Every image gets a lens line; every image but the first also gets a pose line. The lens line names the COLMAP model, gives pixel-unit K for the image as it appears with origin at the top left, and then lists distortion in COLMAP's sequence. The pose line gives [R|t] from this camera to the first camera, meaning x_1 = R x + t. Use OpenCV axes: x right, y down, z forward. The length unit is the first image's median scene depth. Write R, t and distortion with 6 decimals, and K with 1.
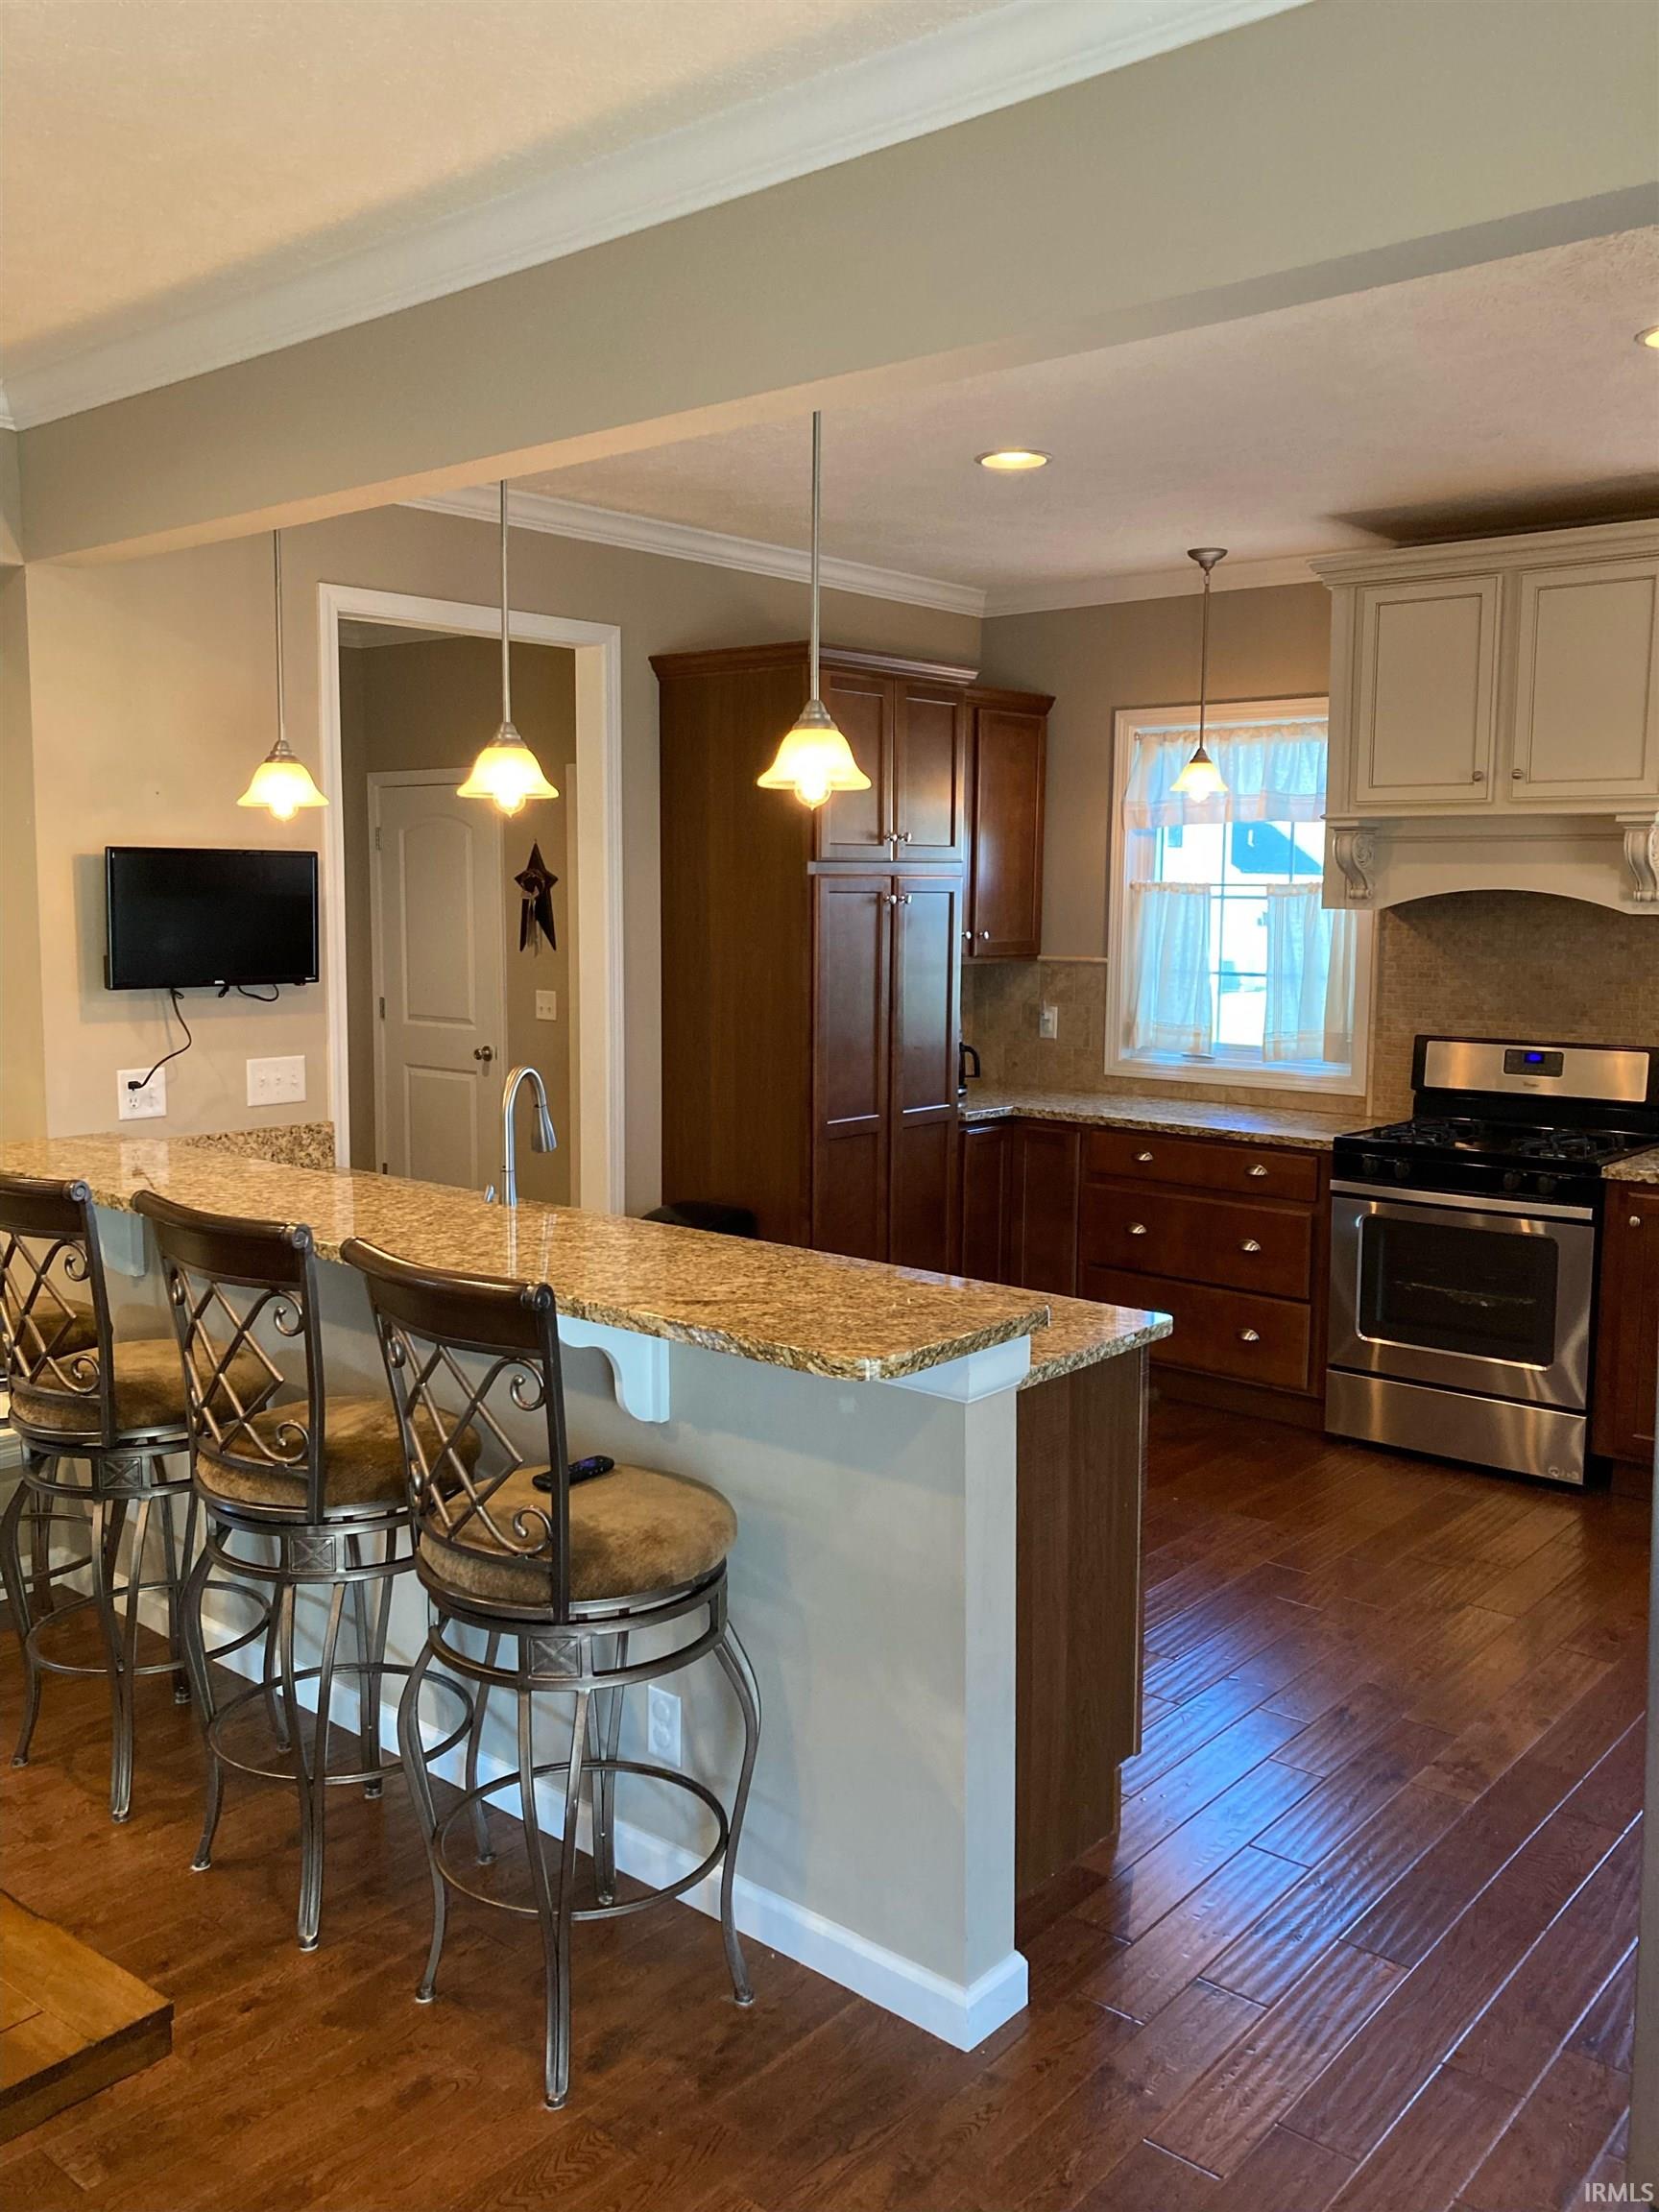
lens RADIAL K [[1812.7, 0, 836.4], [0, 1812.7, 1099.0], [0, 0, 1]] dist [0.031900, -0.029510]
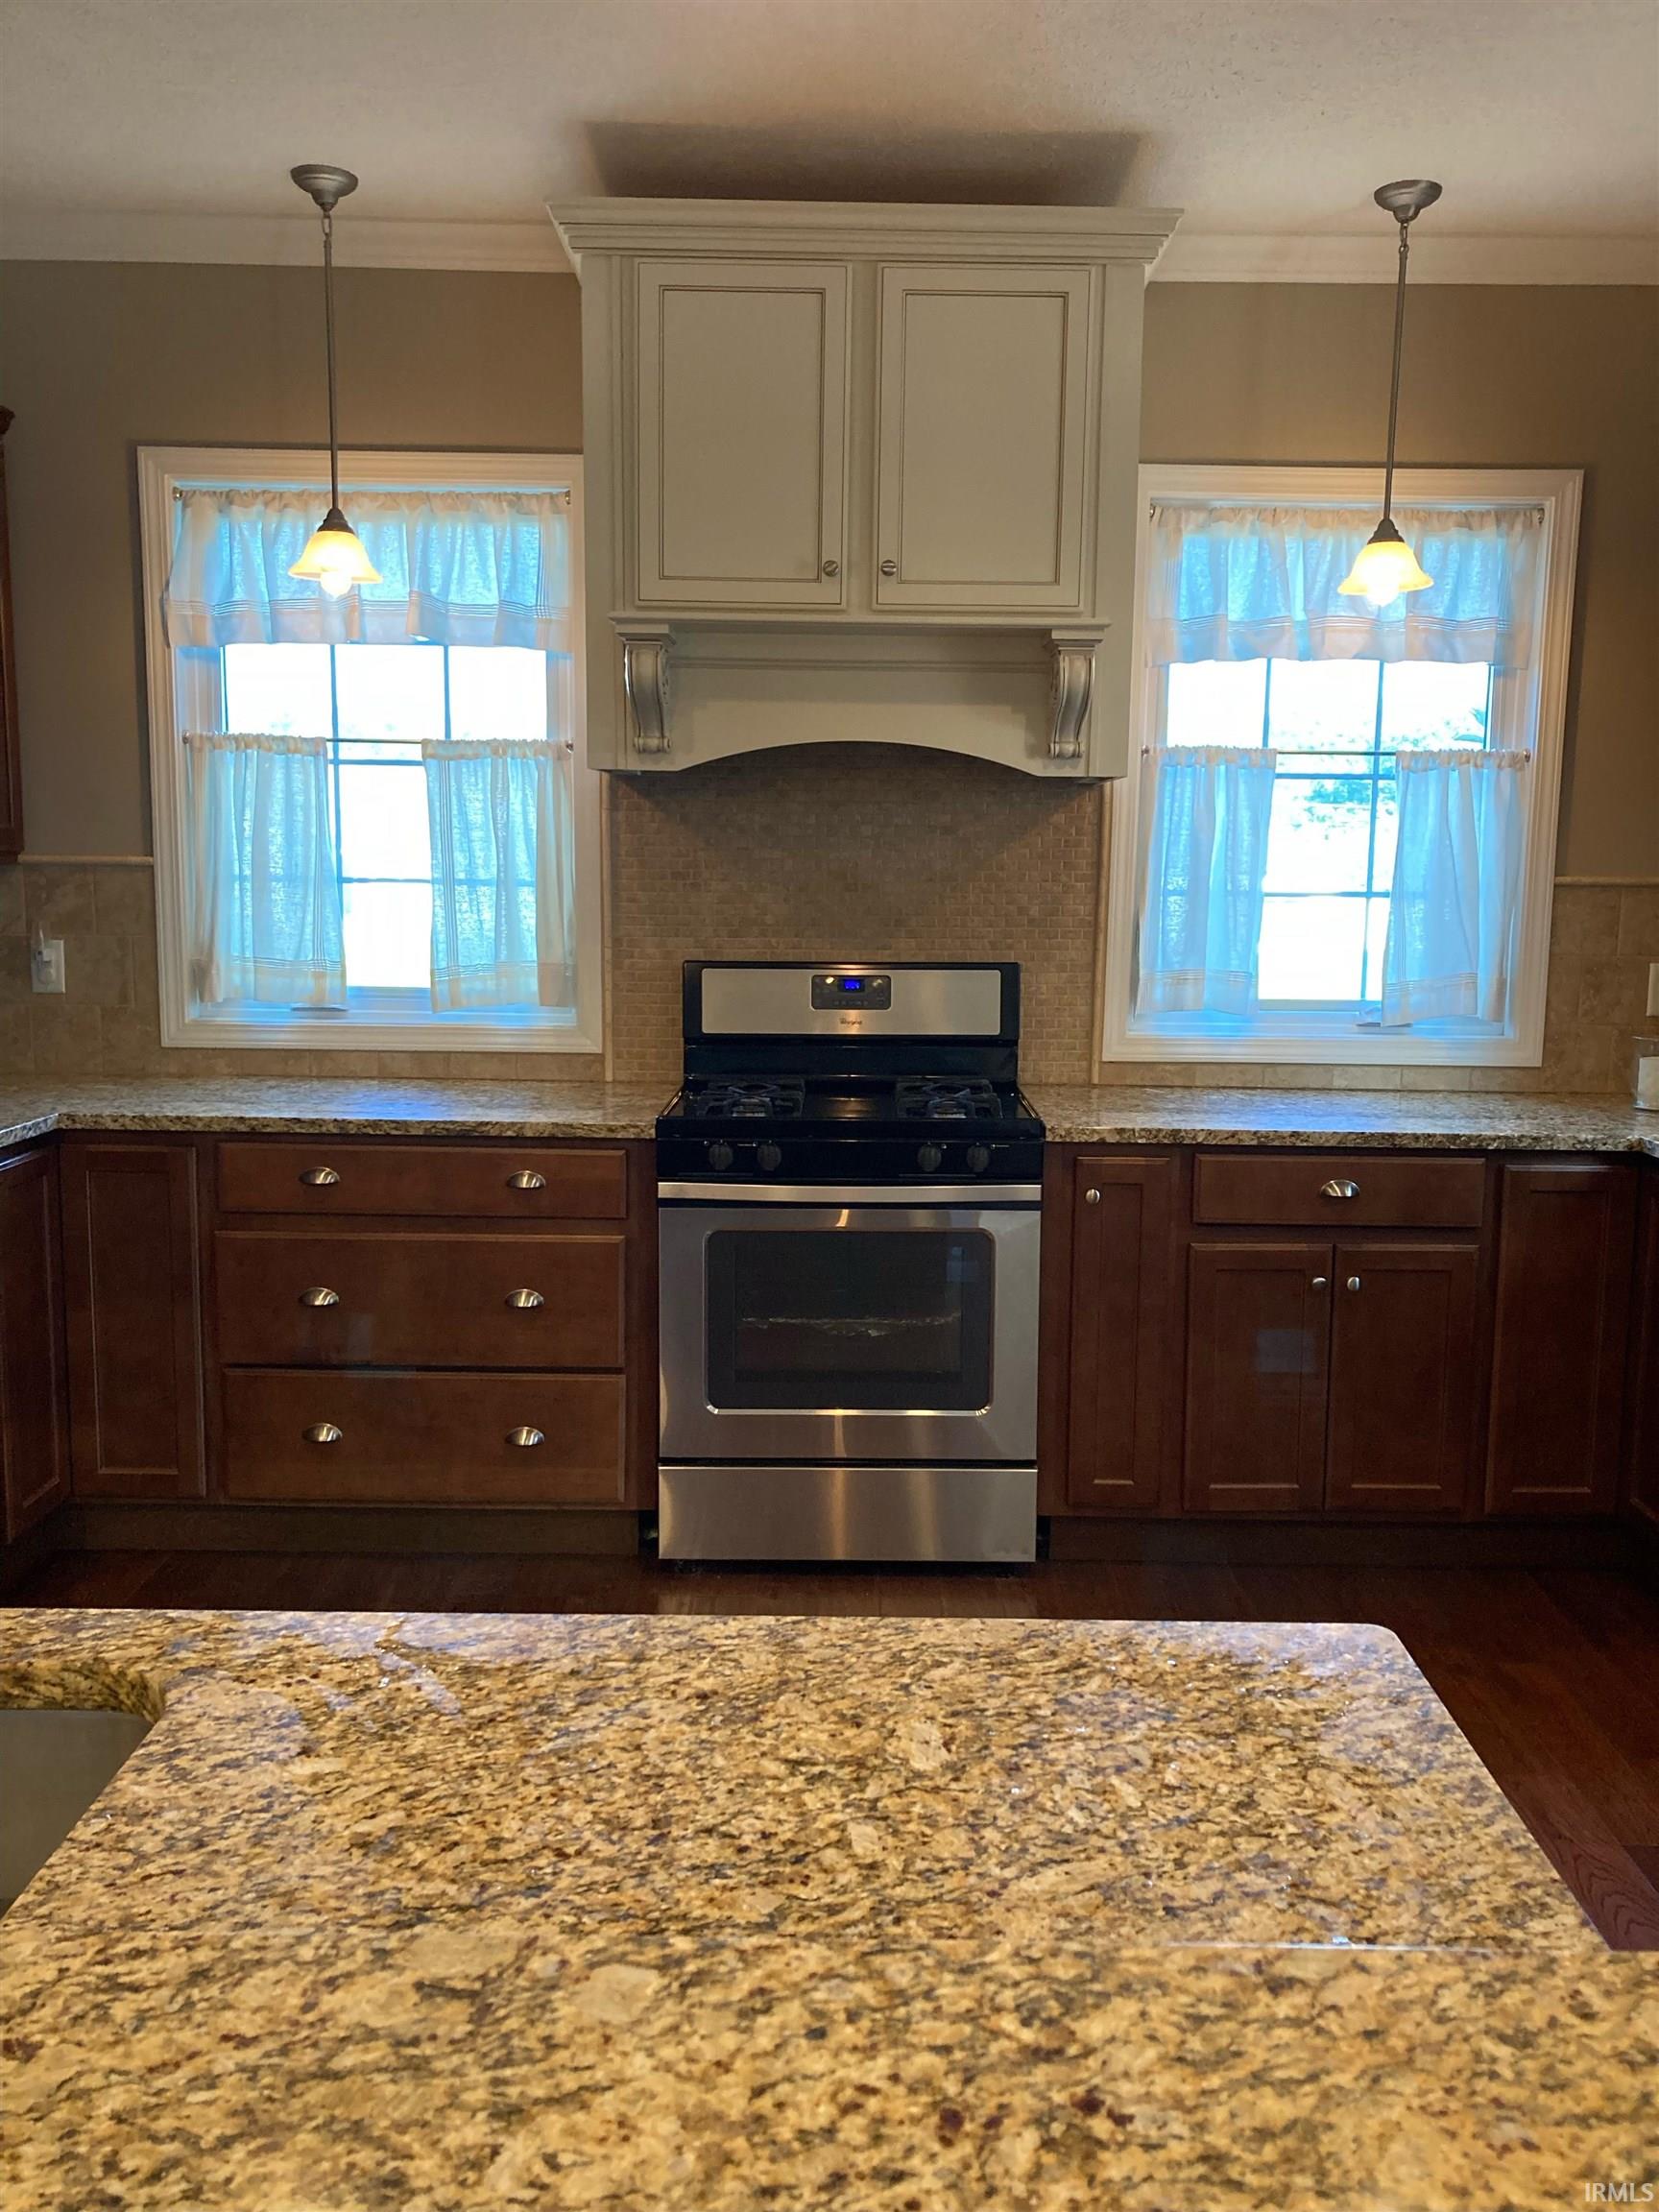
lens RADIAL K [[1812.7, 0, 855.5], [0, 1812.7, 1122.7], [0, 0, 1]] dist [0.031900, -0.029510]
pose [[0.762749, -0.093444, 0.639907, -0.084739], [0.067793, 0.995607, 0.064579, -0.013833], [-0.643131, -0.005876, 0.765734, 0.434534]]
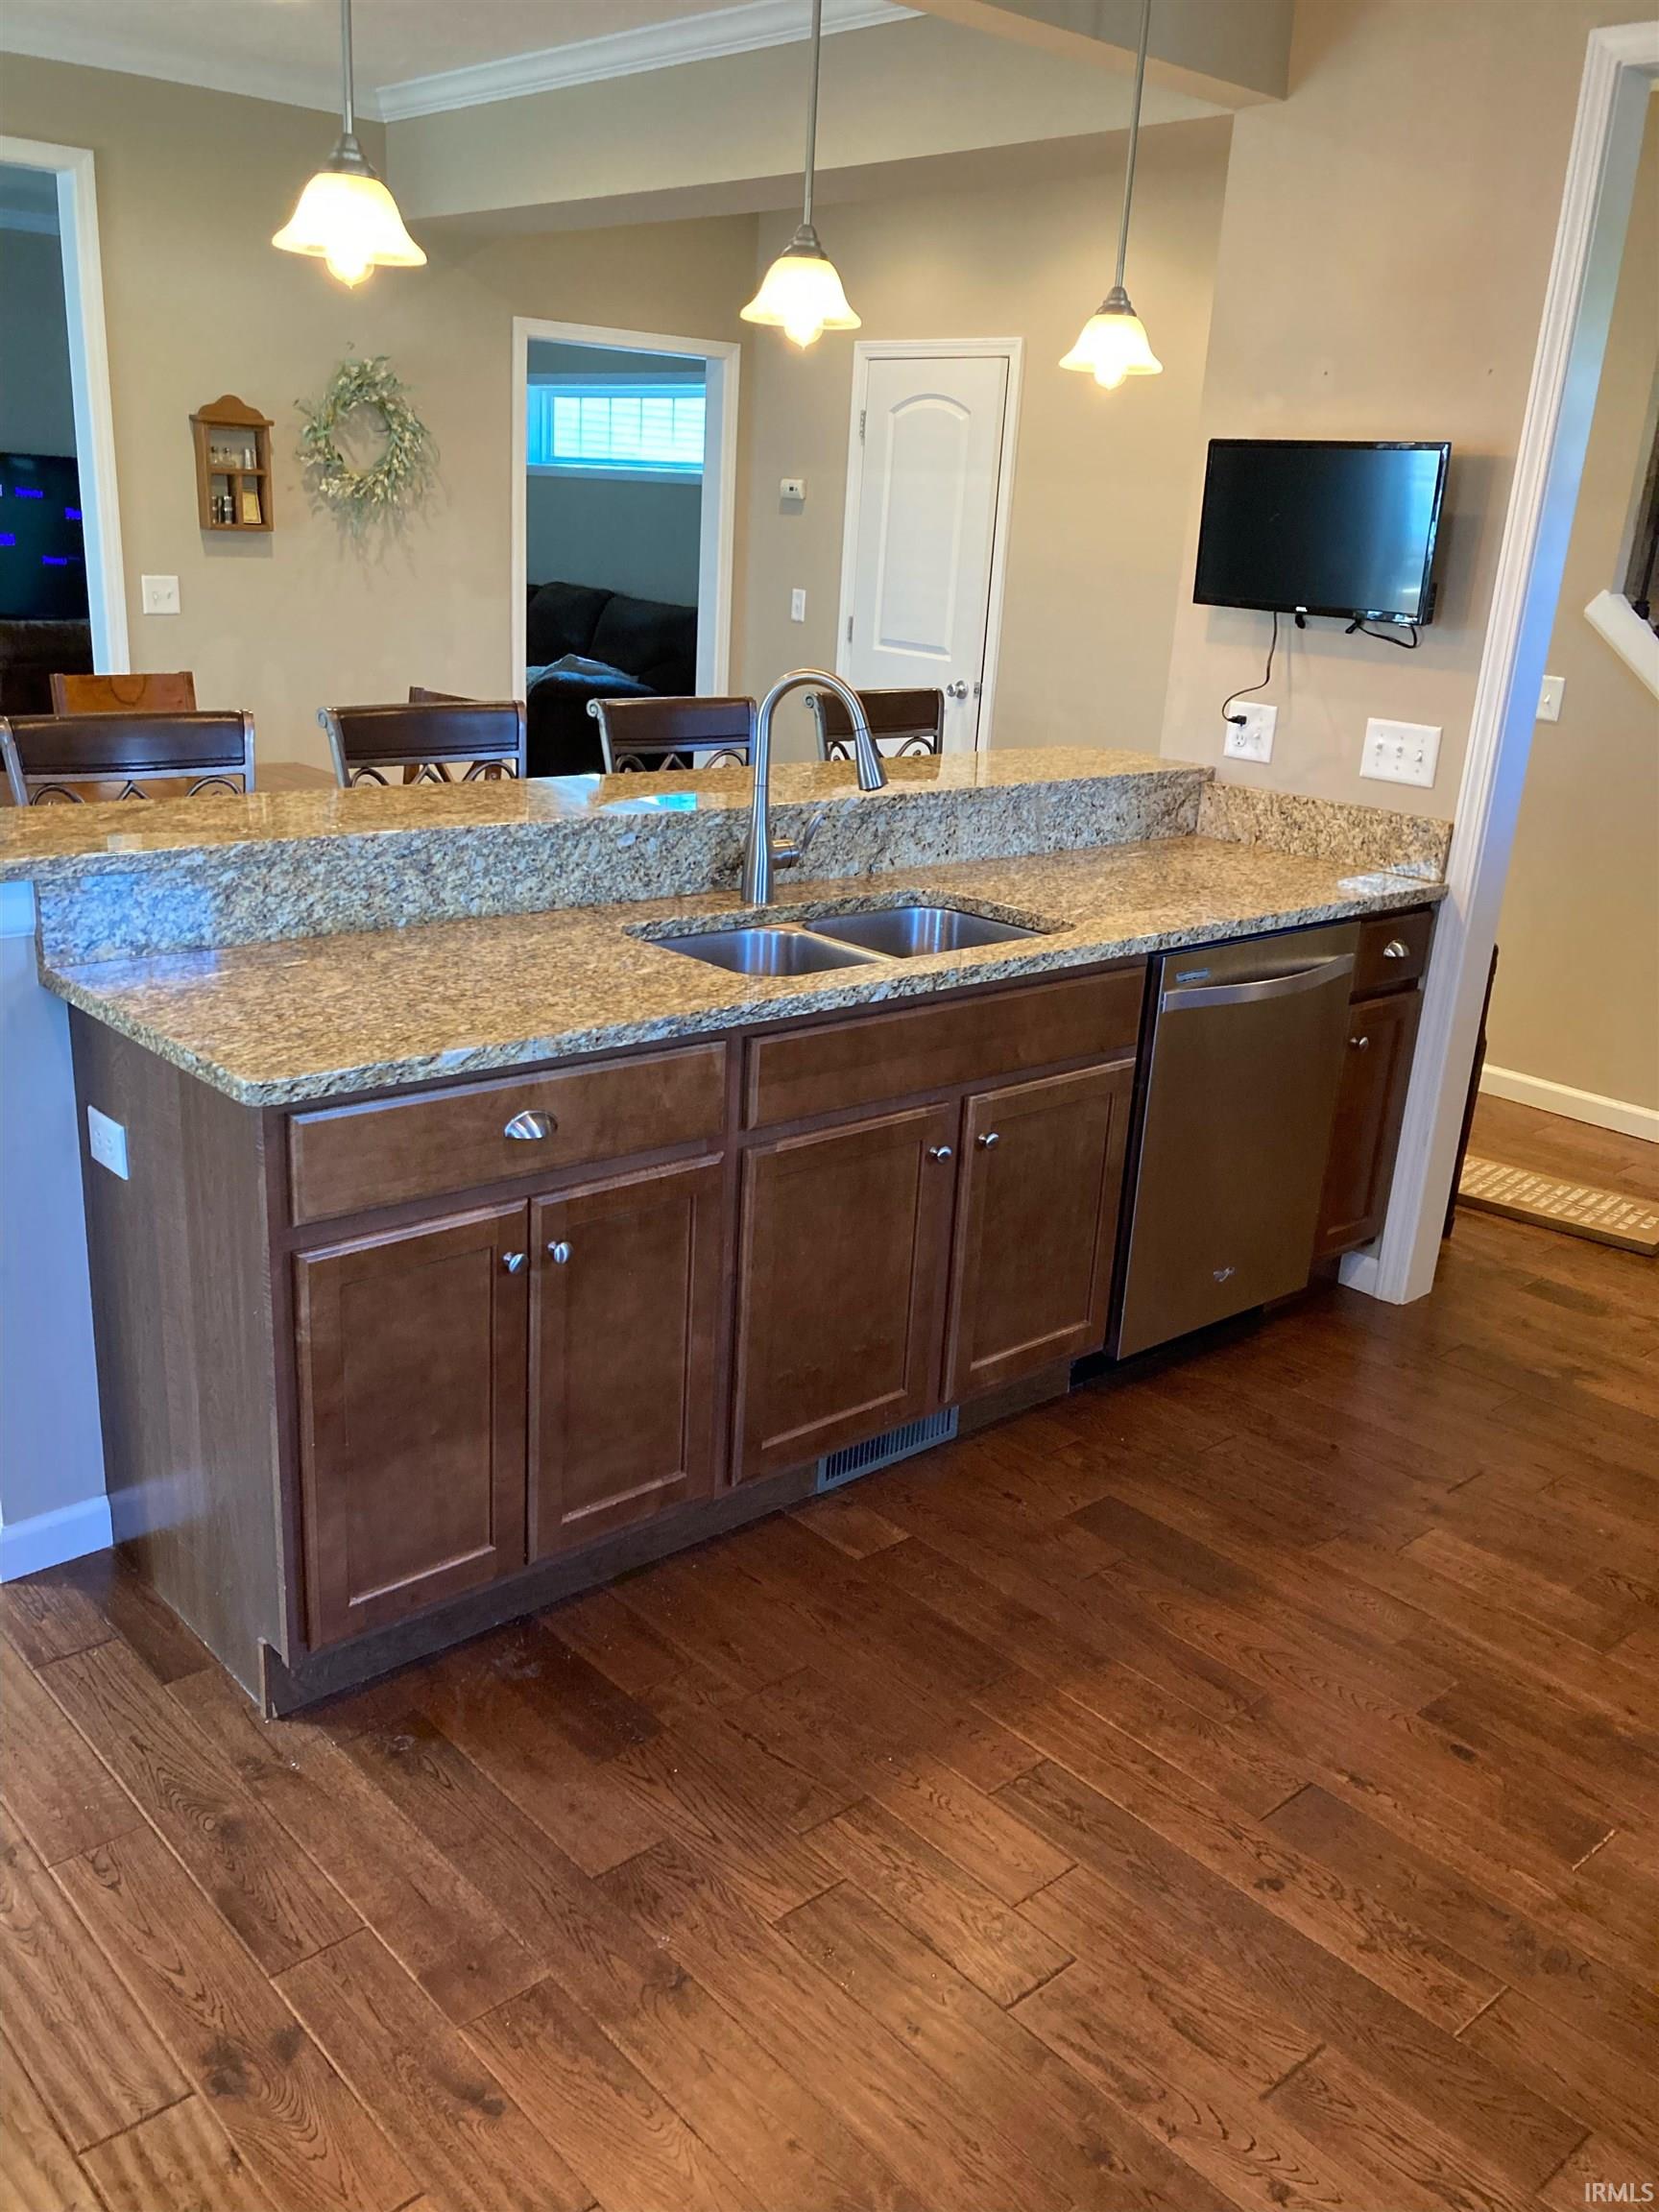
lens RADIAL K [[1812.7, 0, 846.3], [0, 1812.7, 1105.4], [0, 0, 1]] dist [0.031900, -0.029510]
pose [[-0.128741, 0.294534, -0.946929, 0.427748], [-0.172807, 0.933603, 0.313884, -0.060769], [0.976506, 0.204046, -0.069295, 0.703769]]
